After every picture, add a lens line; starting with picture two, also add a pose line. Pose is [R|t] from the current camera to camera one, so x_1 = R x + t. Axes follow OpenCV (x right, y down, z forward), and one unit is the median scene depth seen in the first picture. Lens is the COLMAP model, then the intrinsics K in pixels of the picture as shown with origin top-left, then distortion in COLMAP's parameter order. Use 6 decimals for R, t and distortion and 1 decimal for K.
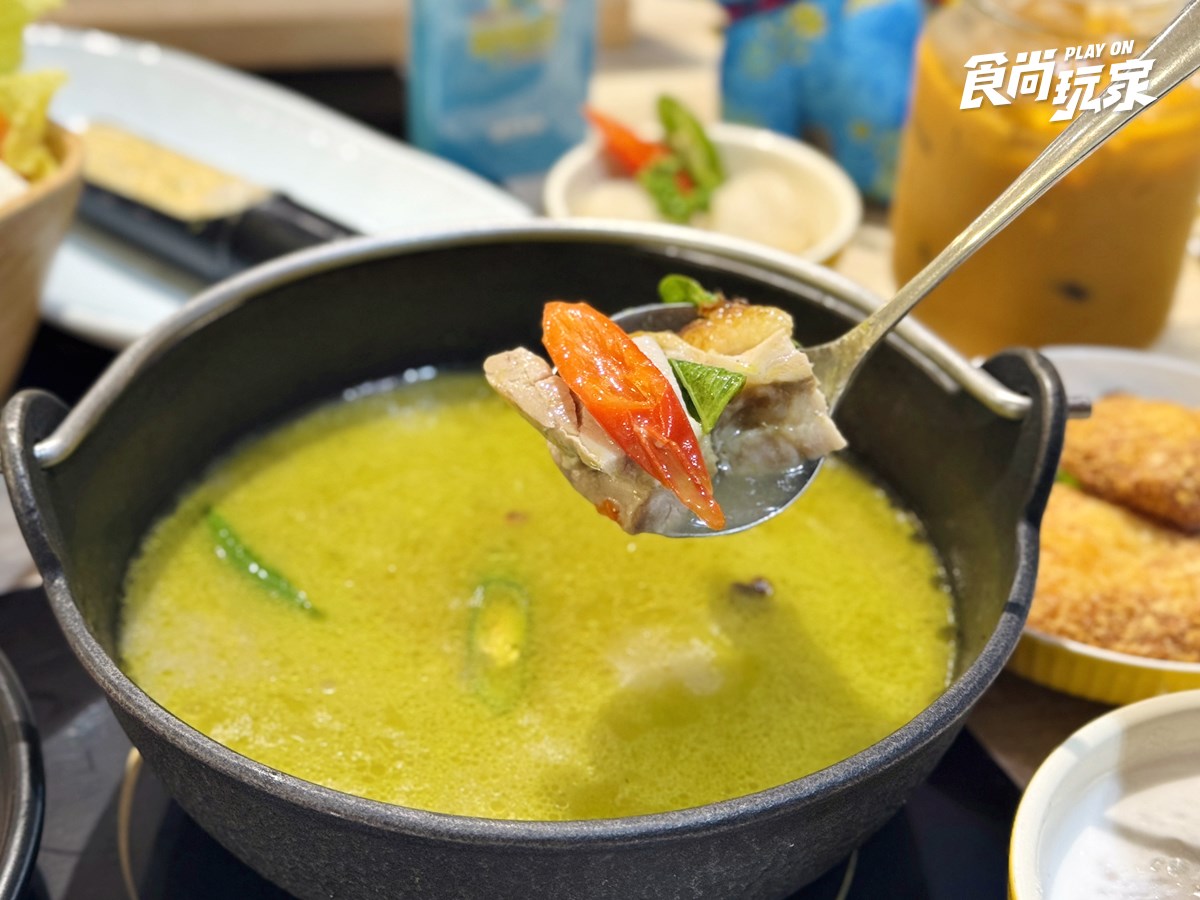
lens RADIAL K [[1683.0, 0, 592.4], [0, 1683.0, 458.1], [0, 0, 1]] dist [0.107766, 0.000000]
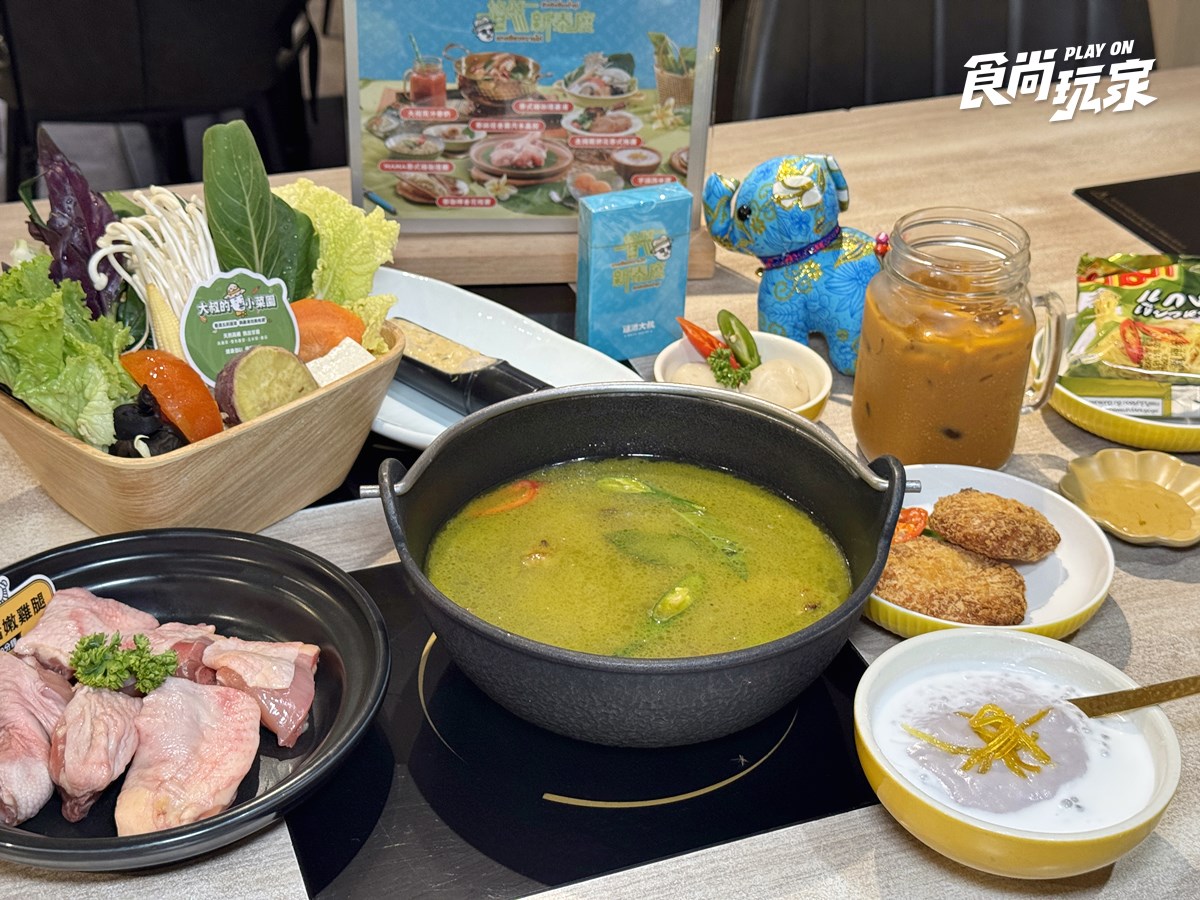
lens RADIAL K [[1683.0, 0, 596.0], [0, 1683.0, 505.6], [0, 0, 1]] dist [0.107766, 0.000000]
pose [[0.996295, 0.036799, -0.077737, 0.062781], [-0.041733, 0.997151, -0.062836, 0.113904], [0.075203, 0.065848, 0.994992, -0.848836]]
